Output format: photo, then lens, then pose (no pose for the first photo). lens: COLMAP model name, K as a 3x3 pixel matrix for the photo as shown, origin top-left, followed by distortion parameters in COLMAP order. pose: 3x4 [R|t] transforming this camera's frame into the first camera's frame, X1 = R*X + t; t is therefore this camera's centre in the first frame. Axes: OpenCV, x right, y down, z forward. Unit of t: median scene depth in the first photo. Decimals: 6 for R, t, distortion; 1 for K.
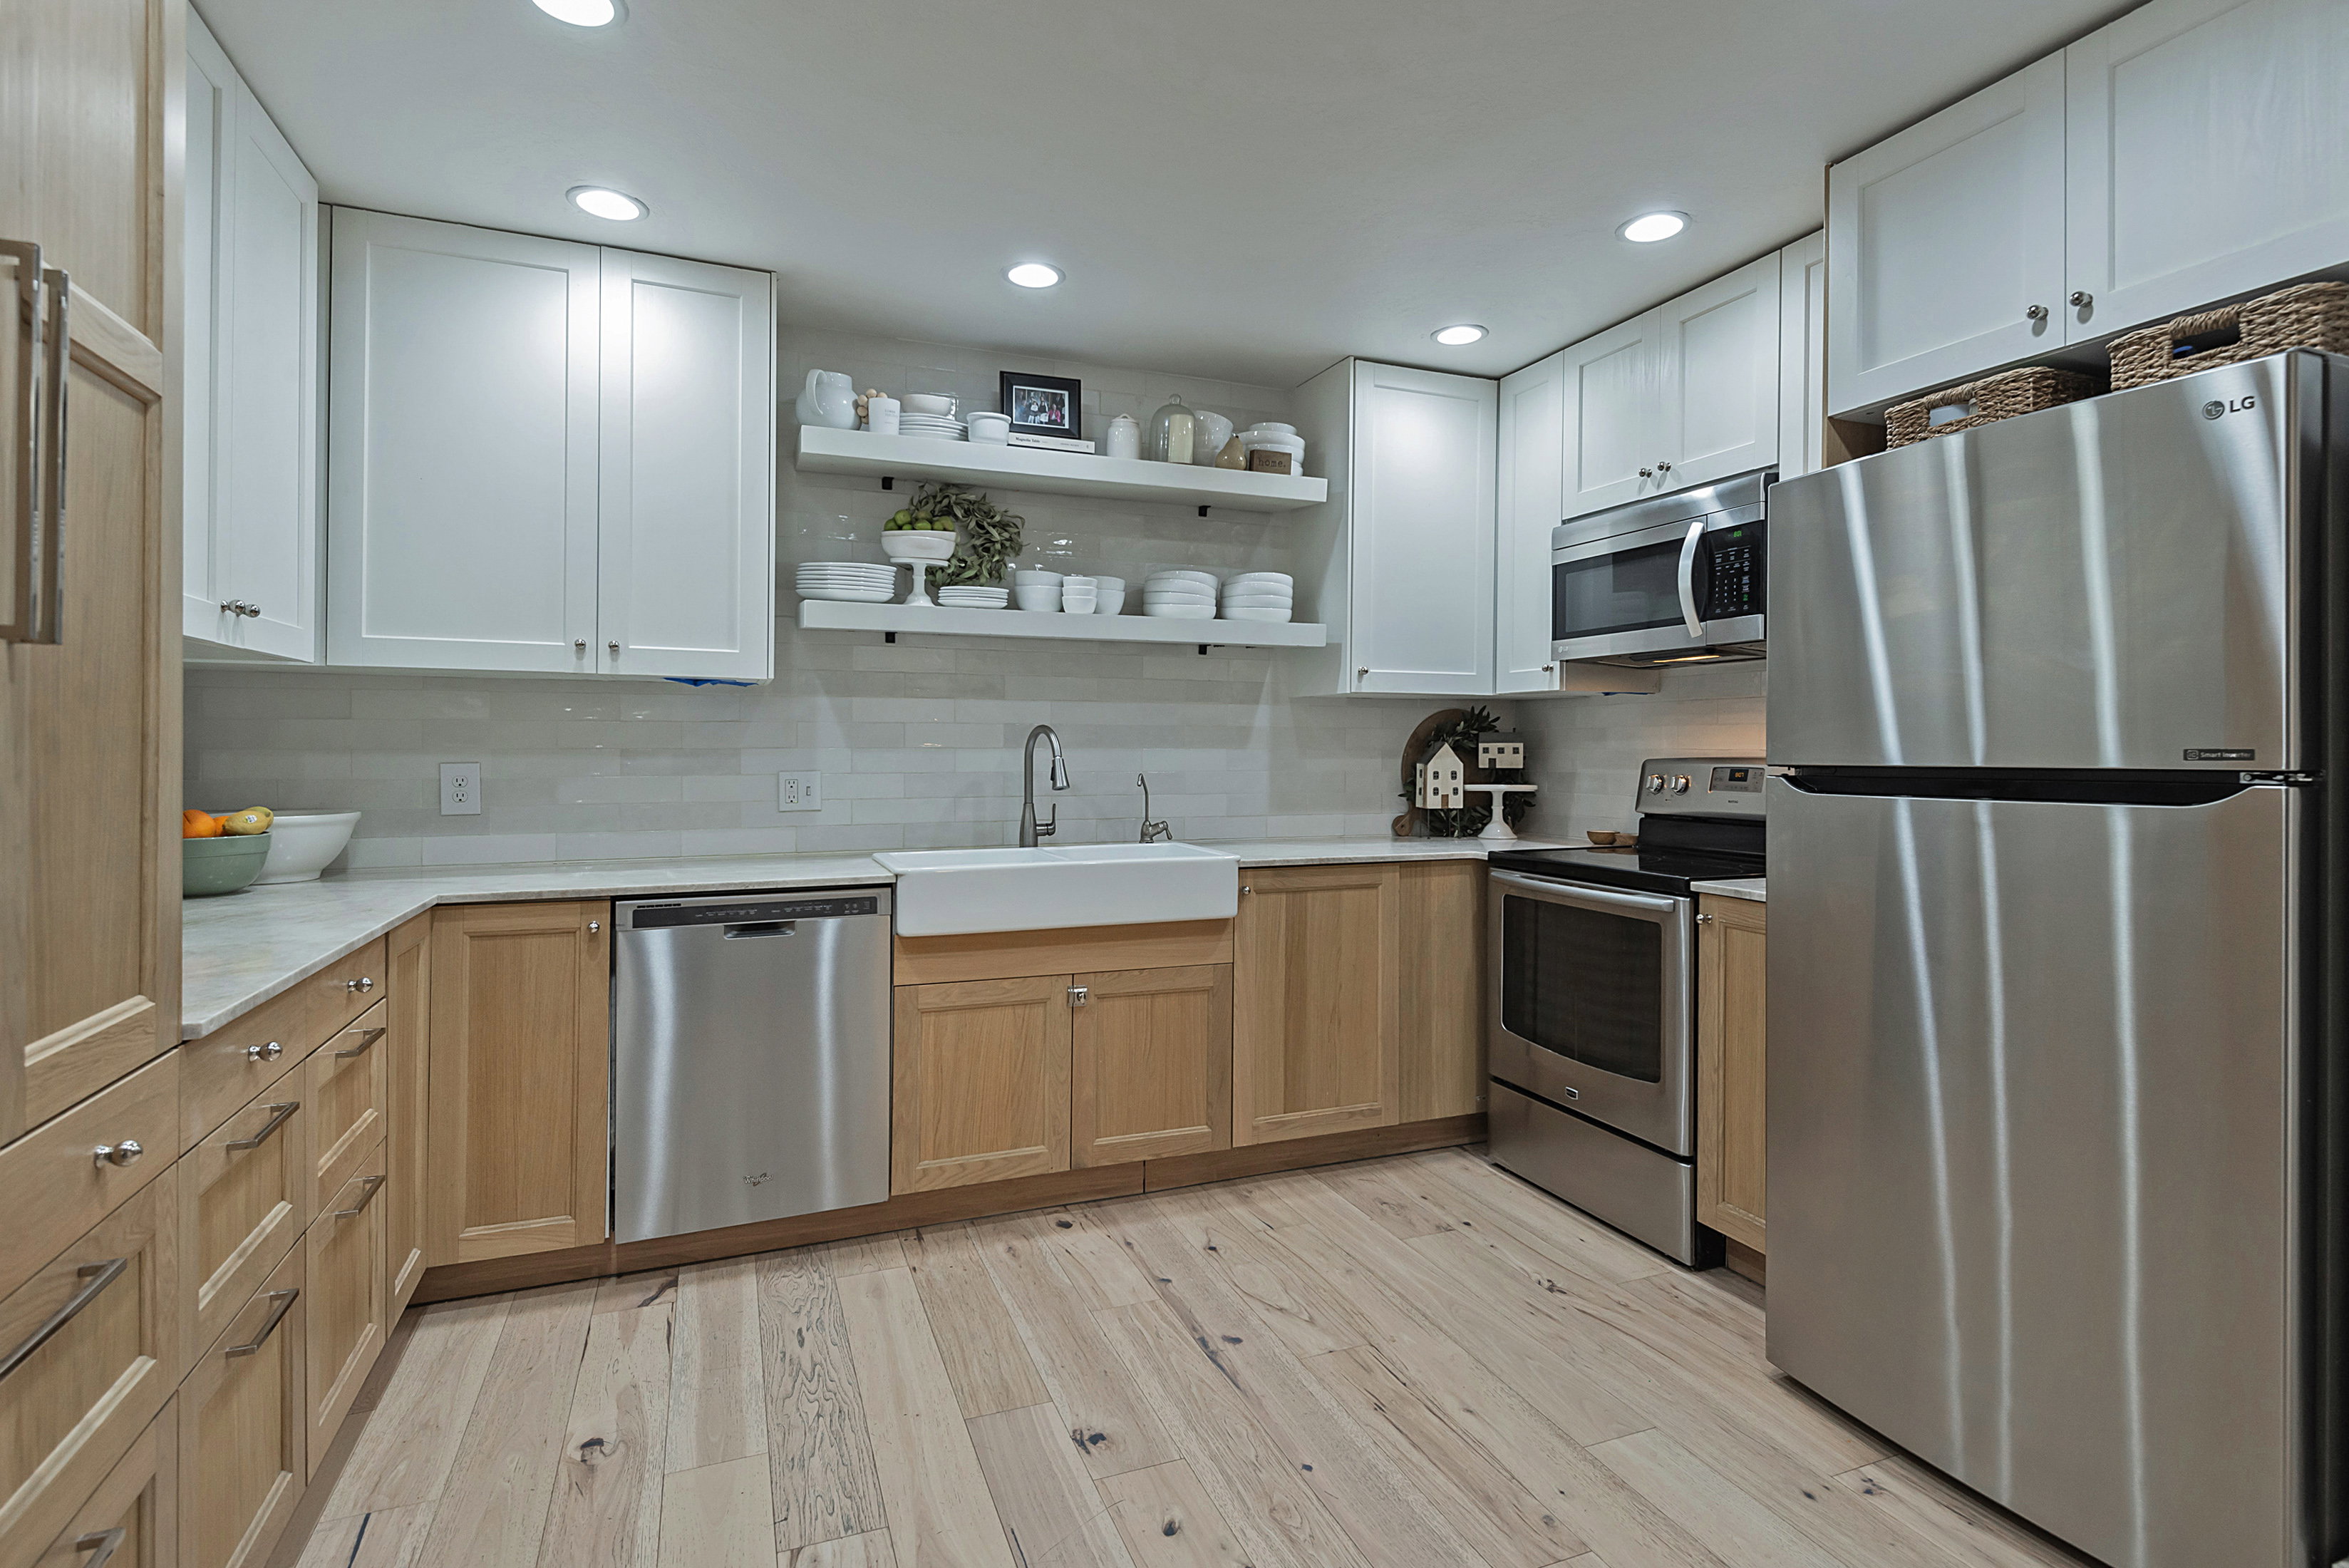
lens RADIAL K [[1172.3, 0, 1194.7], [0, 1172.3, 754.2], [0, 0, 1]] dist [0.031094, -0.020823]
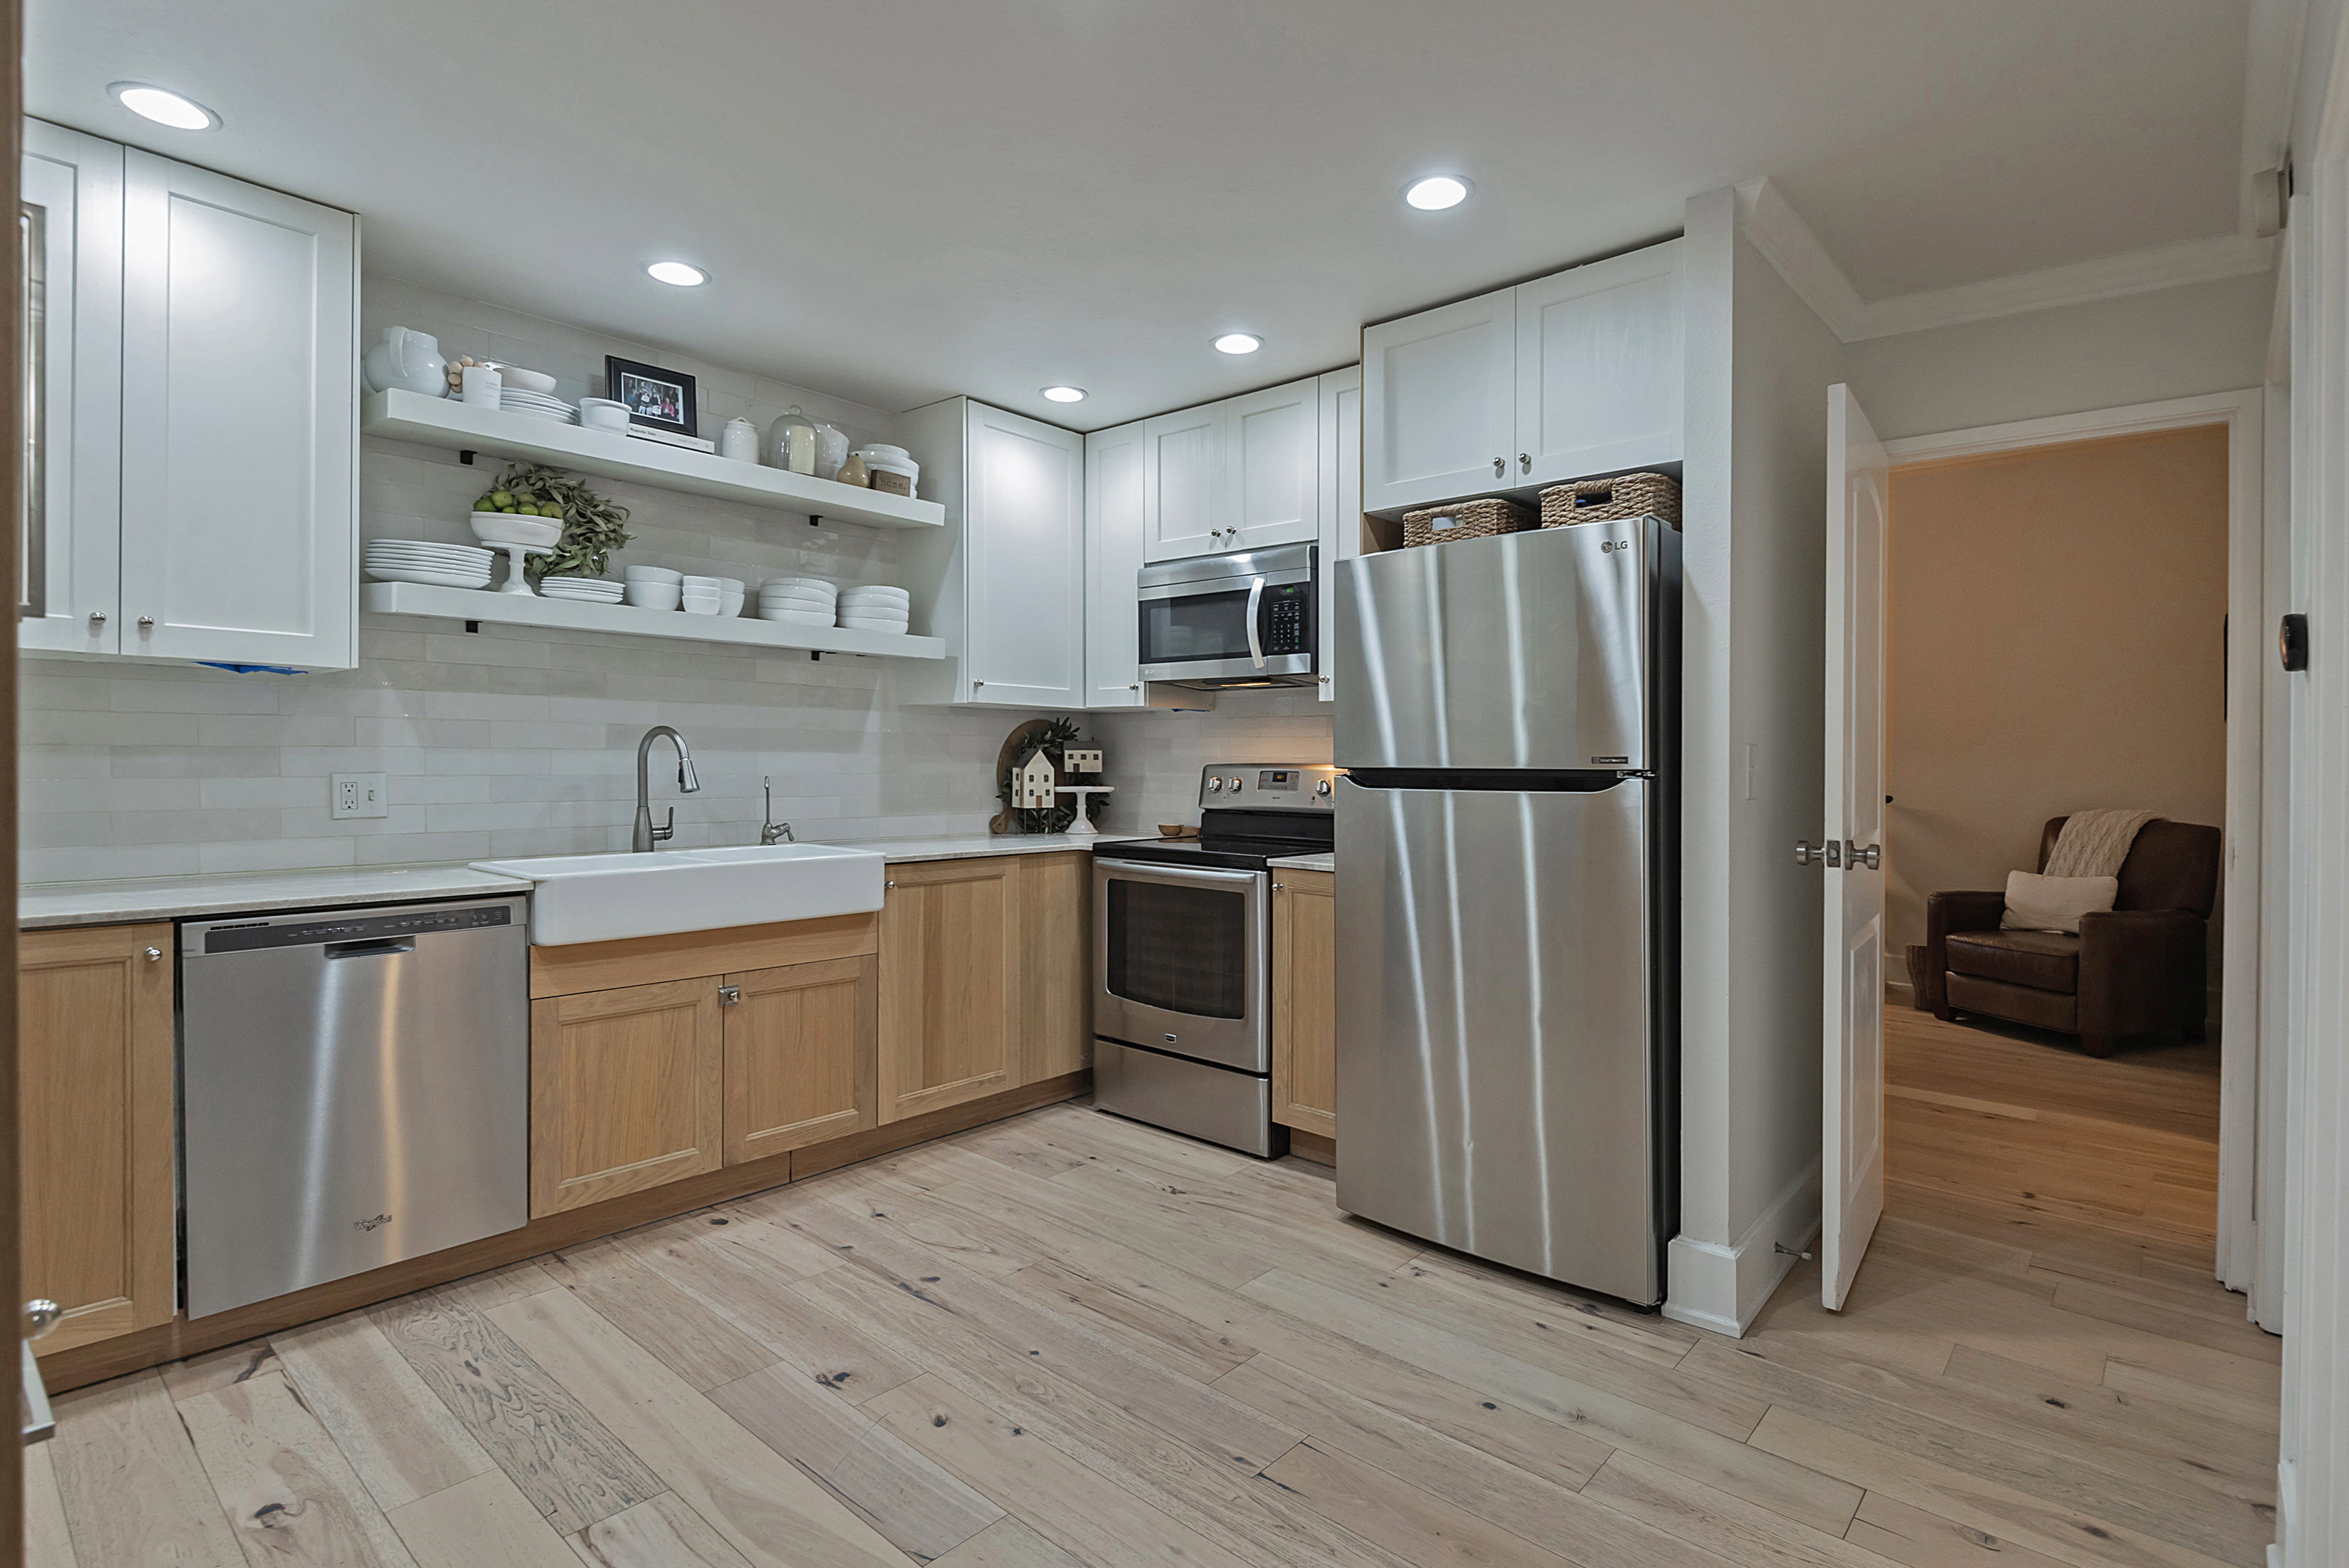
lens RADIAL K [[1172.3, 0, 1231.1], [0, 1172.3, 755.1], [0, 0, 1]] dist [0.031094, -0.020823]
pose [[0.882442, 0.008766, 0.470340, -0.204835], [-0.005194, 0.999947, -0.008893, 0.006256], [-0.470393, 0.005404, 0.882441, -0.103535]]
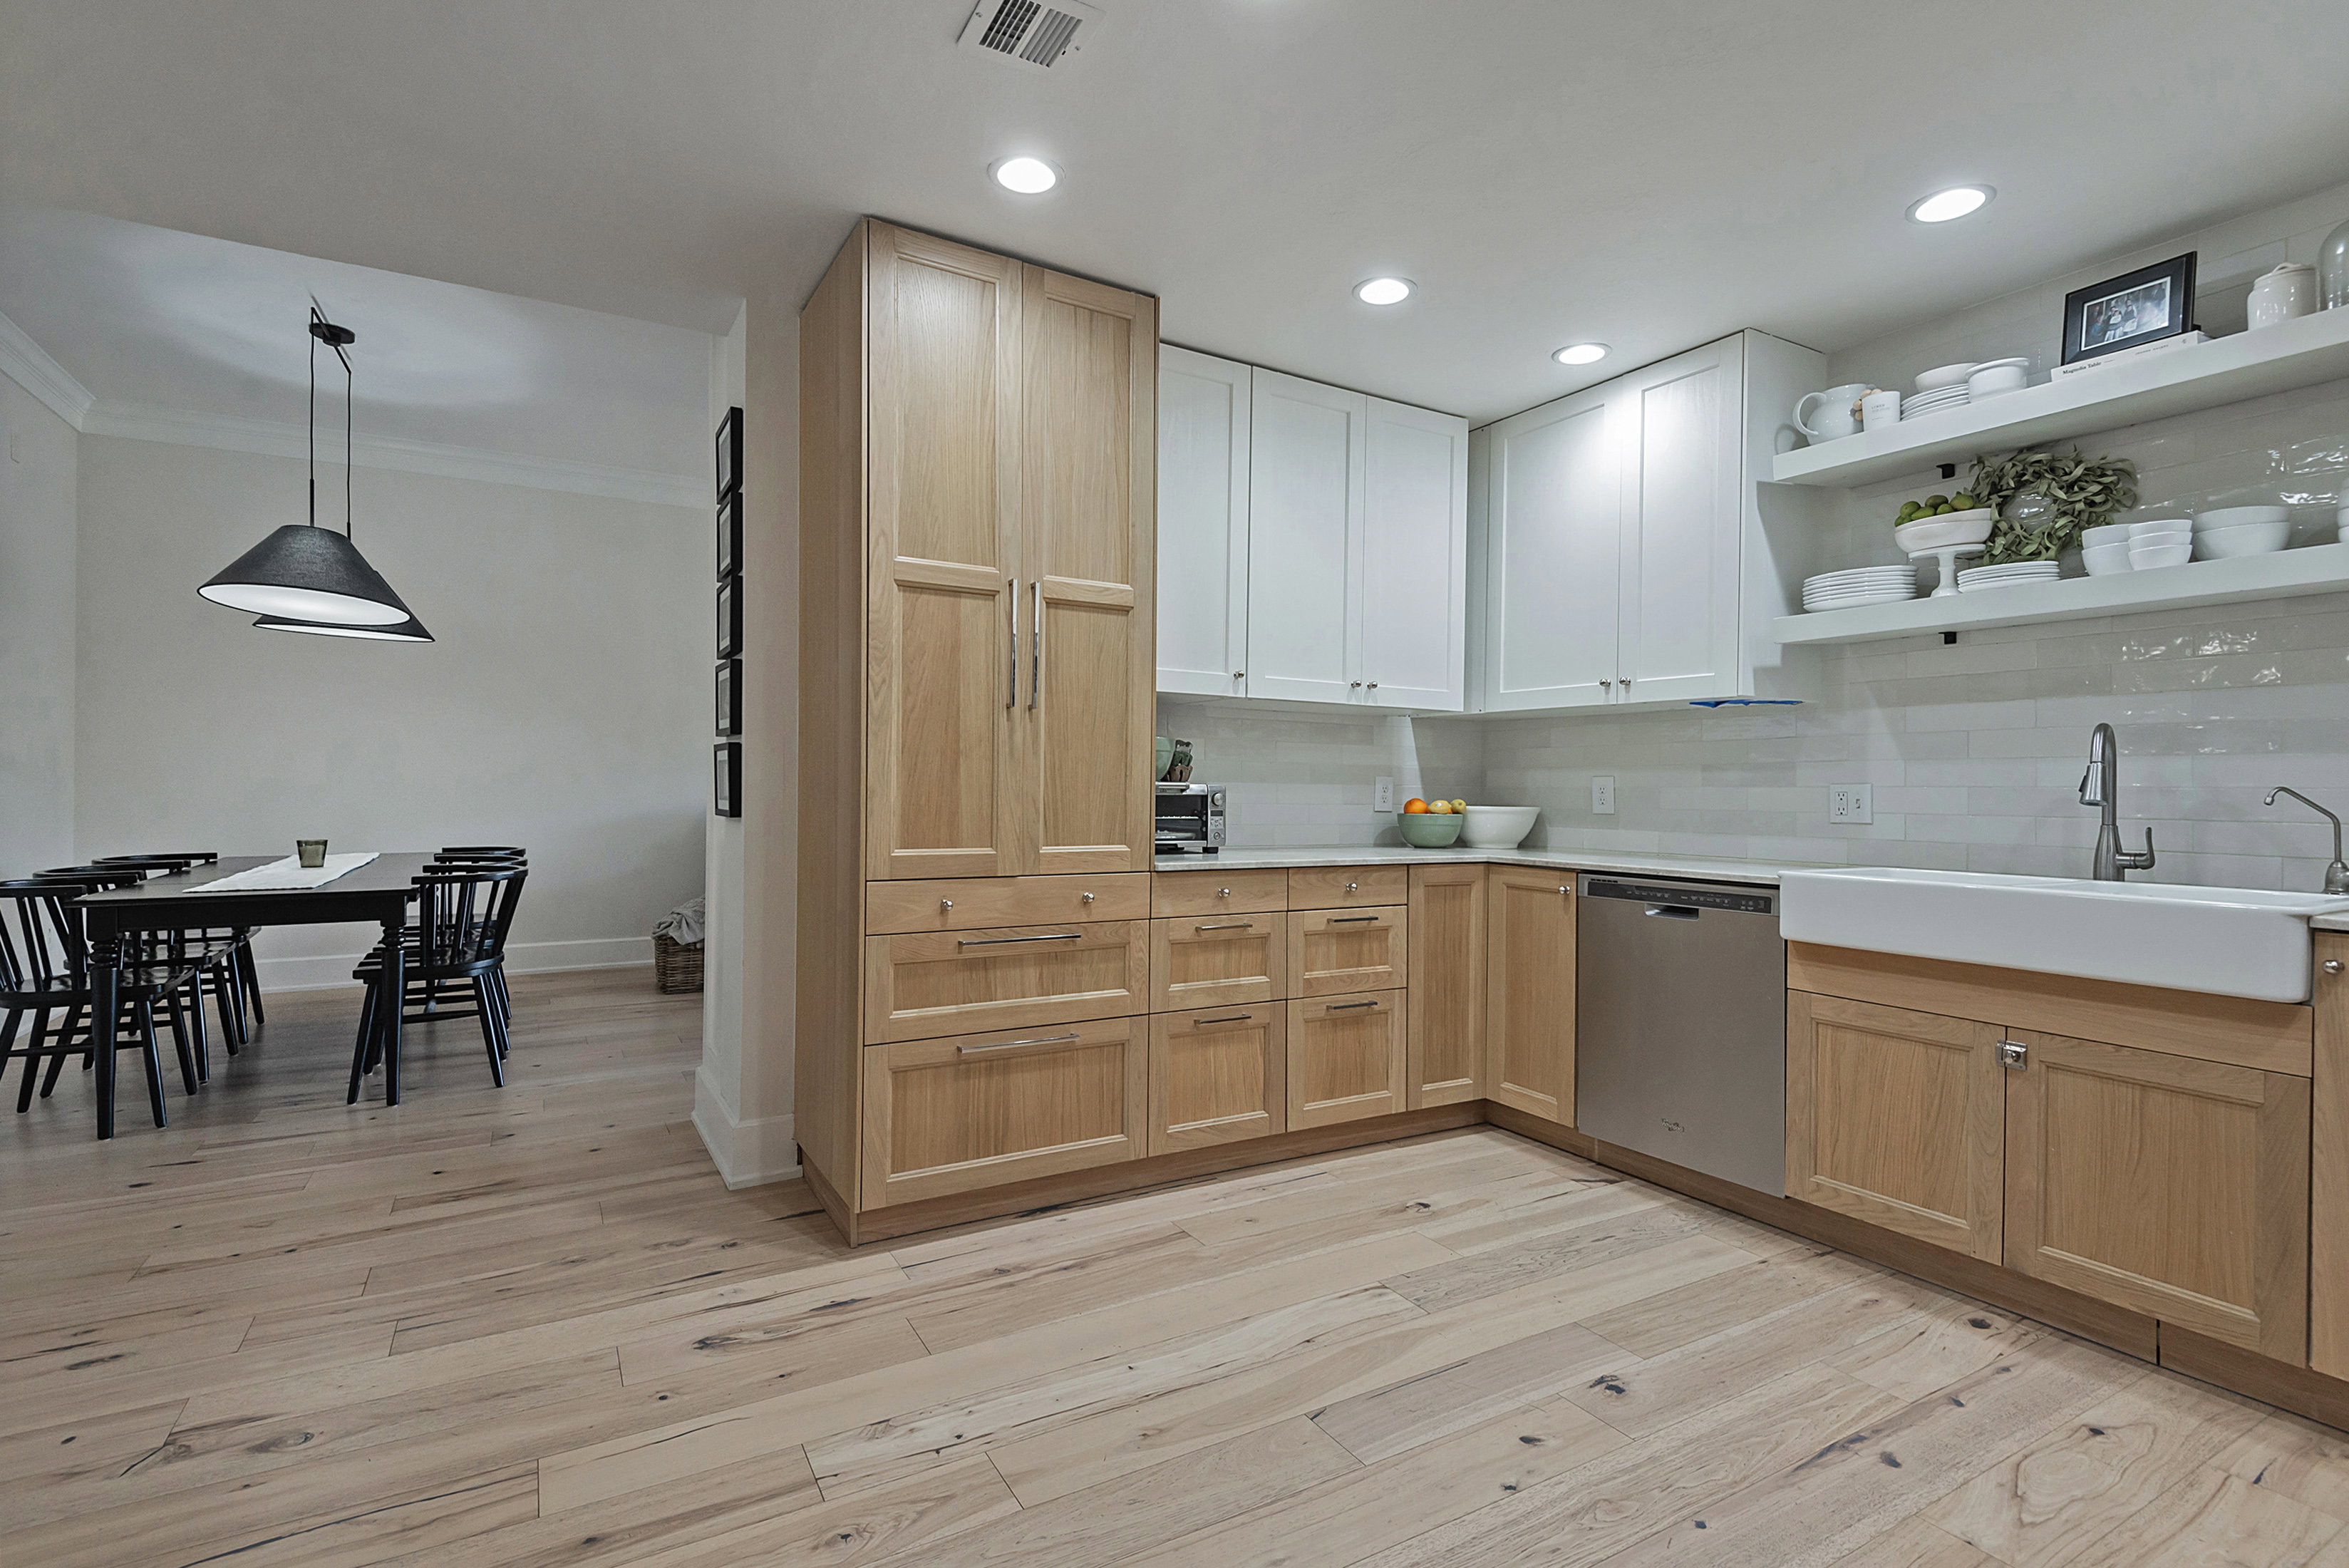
lens RADIAL K [[1078.2, 0, 1130.7], [0, 1078.2, 794.3], [0, 0, 1]] dist [0.005026, -0.000537]
pose [[0.113107, 0.003429, -0.993577, 0.592893], [-0.019249, 0.999814, 0.001260, 0.039187], [0.993396, 0.018983, 0.113152, 0.323036]]
